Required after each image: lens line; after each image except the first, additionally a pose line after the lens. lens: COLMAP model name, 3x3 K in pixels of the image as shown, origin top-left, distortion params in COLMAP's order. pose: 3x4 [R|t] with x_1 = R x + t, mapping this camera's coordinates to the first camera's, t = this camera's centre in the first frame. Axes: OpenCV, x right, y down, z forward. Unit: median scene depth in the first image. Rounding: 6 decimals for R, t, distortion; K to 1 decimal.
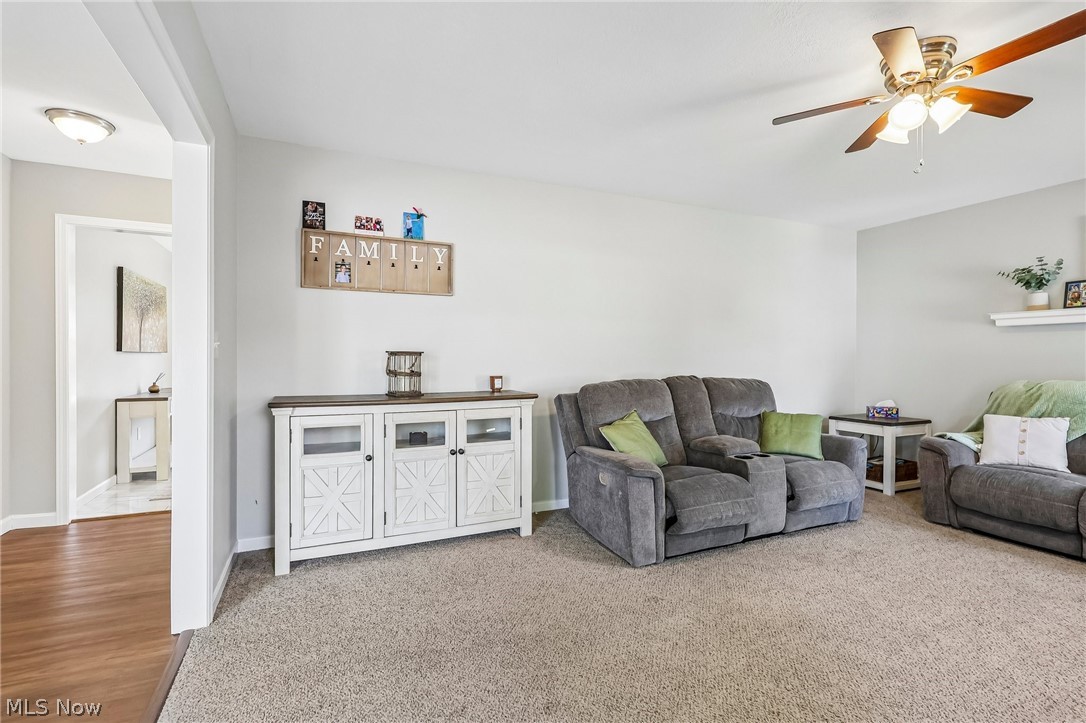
lens RADIAL K [[500.9, 0, 539.8], [0, 500.9, 362.1], [0, 0, 1]] dist [-0.004798, 0.001548]
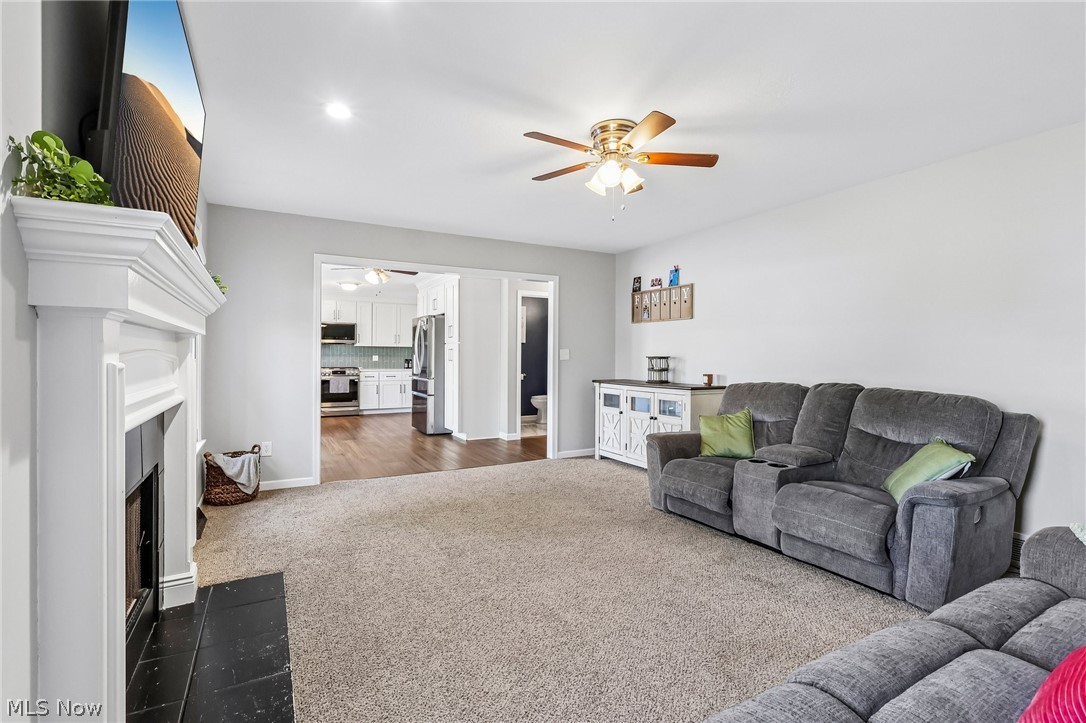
lens RADIAL K [[500.9, 0, 548.0], [0, 500.9, 357.9], [0, 0, 1]] dist [-0.004798, 0.001548]
pose [[0.096262, 0.004016, -0.995348, 1.340033], [-0.014589, 0.999890, 0.002623, -0.015445], [0.995249, 0.014268, 0.096310, 0.466216]]
